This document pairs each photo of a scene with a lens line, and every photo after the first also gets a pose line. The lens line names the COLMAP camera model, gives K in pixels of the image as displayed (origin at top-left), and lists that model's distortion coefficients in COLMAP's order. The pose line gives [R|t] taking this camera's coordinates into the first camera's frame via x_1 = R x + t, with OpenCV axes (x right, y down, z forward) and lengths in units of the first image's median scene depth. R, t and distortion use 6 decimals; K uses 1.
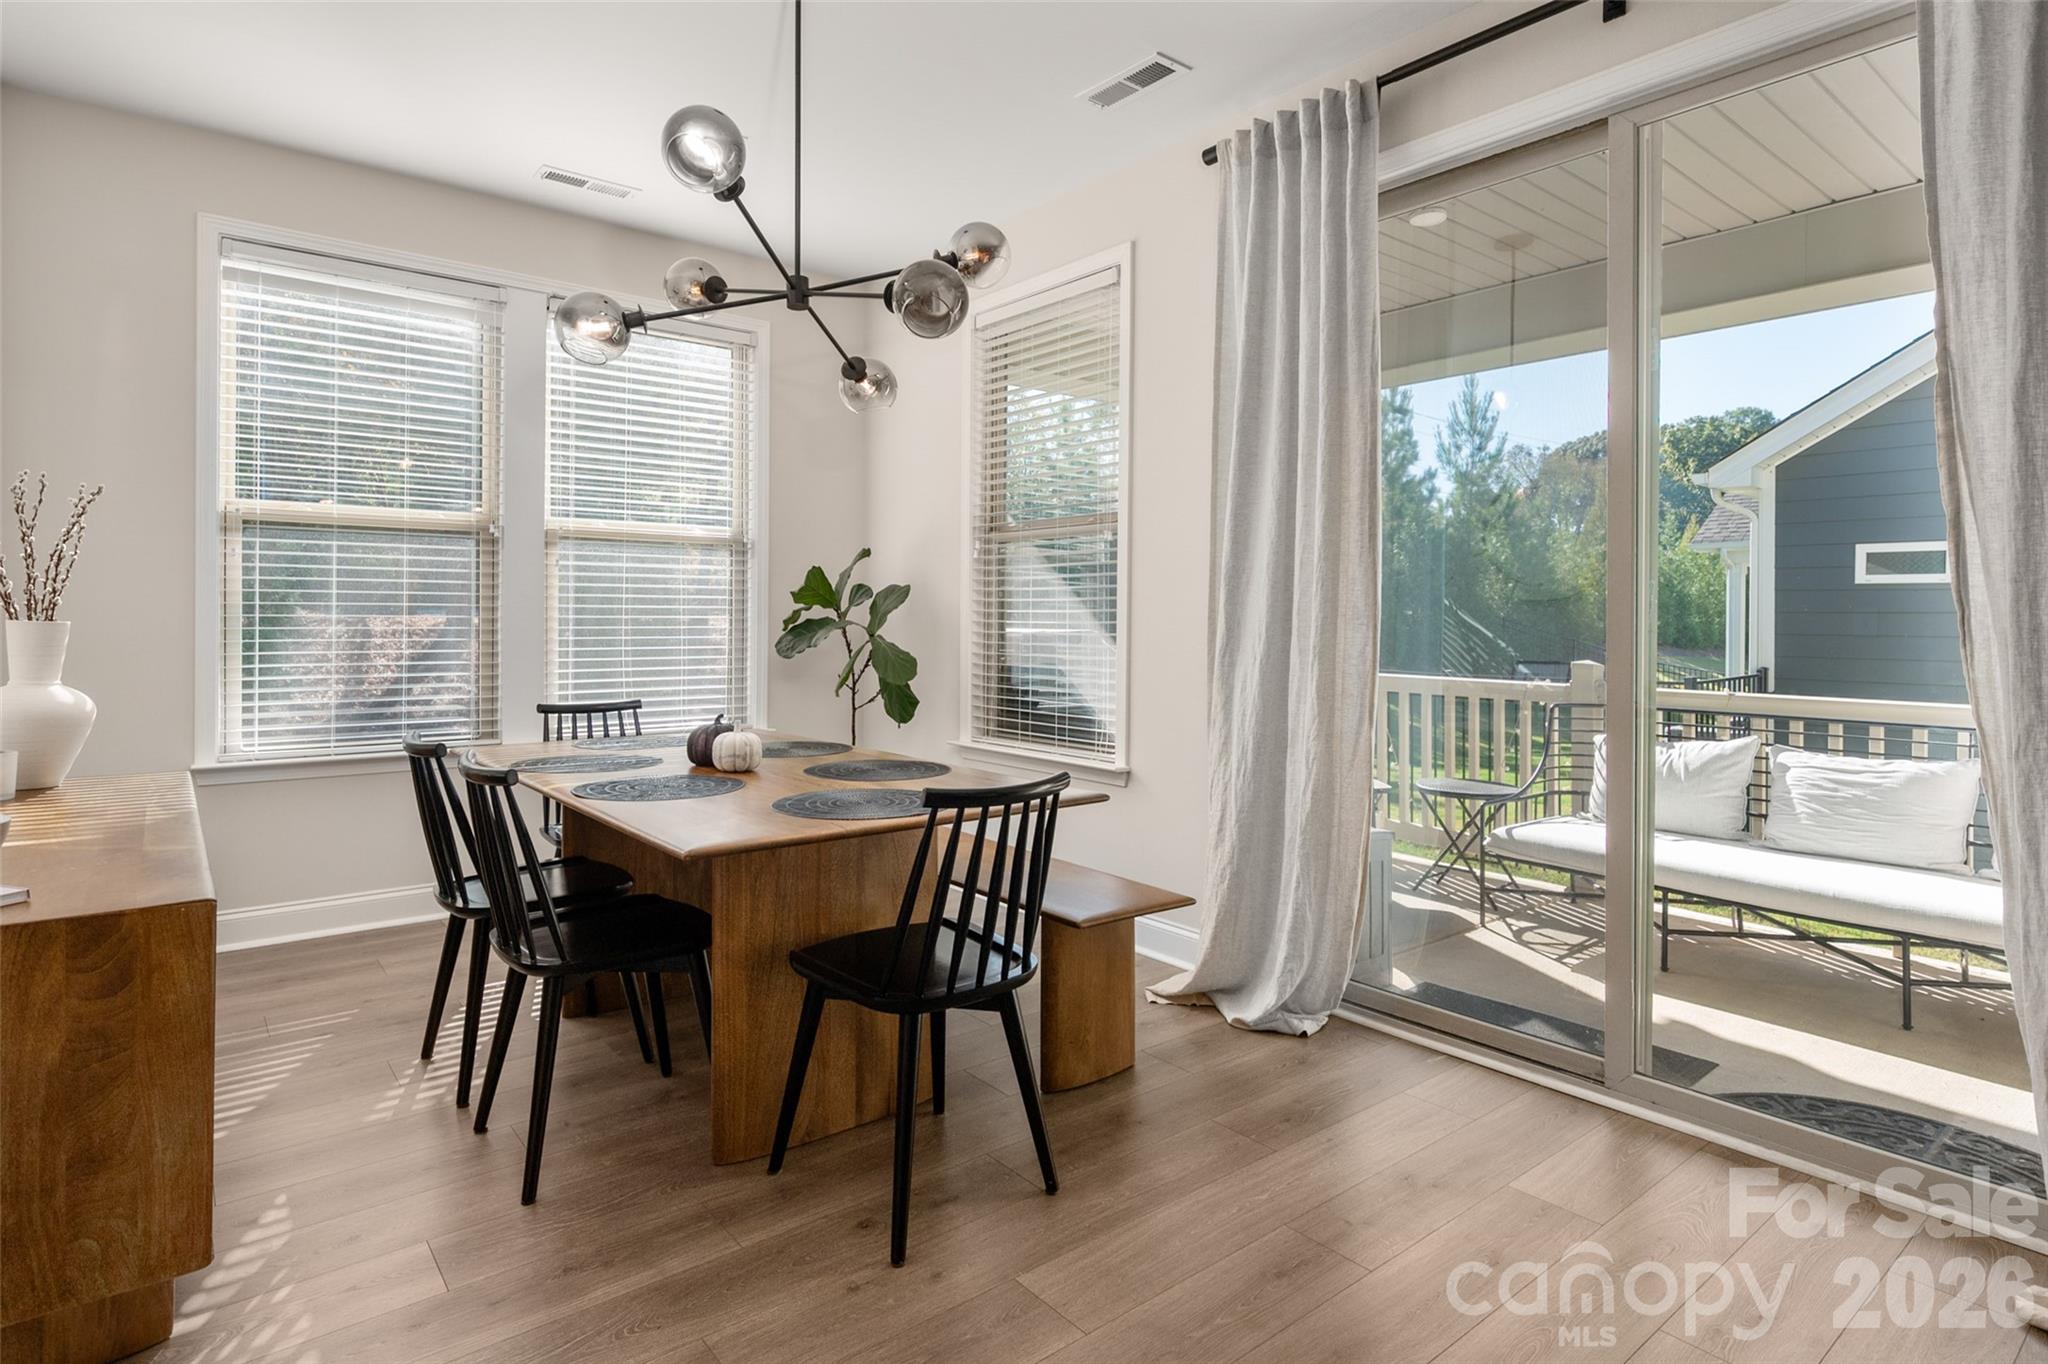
lens RADIAL K [[1077.6, 0, 1028.6], [0, 1077.6, 611.9], [0, 0, 1]] dist [-0.012137, -0.000458]
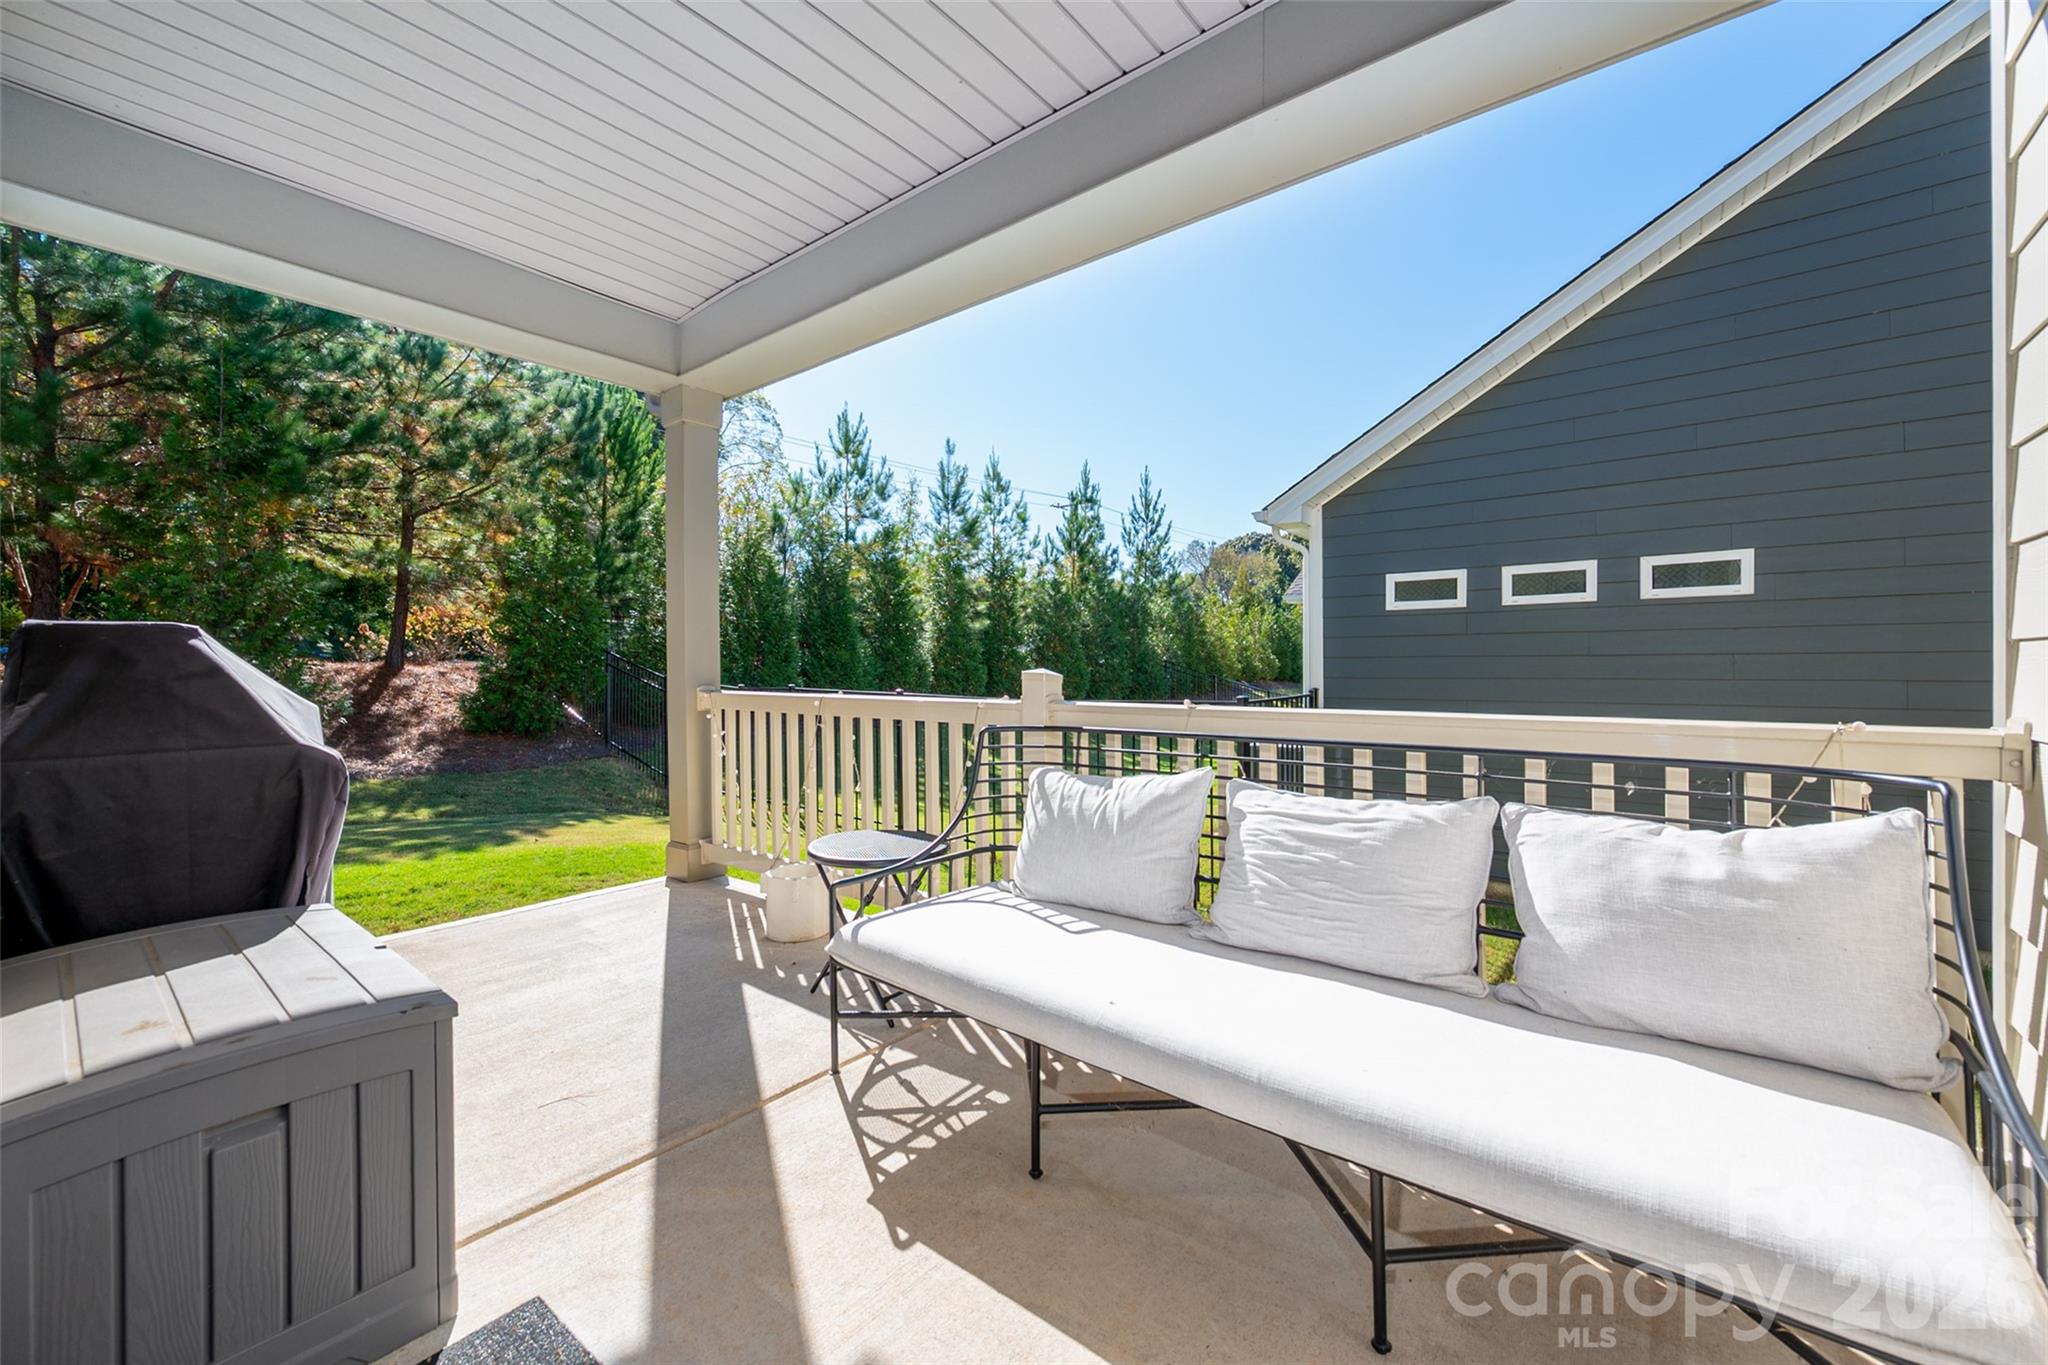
lens RADIAL K [[822.4, 0, 1023.4], [0, 822.4, 667.3], [0, 0, 1]] dist [-0.004480, -0.000082]
pose [[0.976216, -0.009760, 0.216581, 0.211662], [0.008565, 0.999942, 0.006457, 0.022183], [-0.216631, -0.004448, 0.976243, 0.240534]]
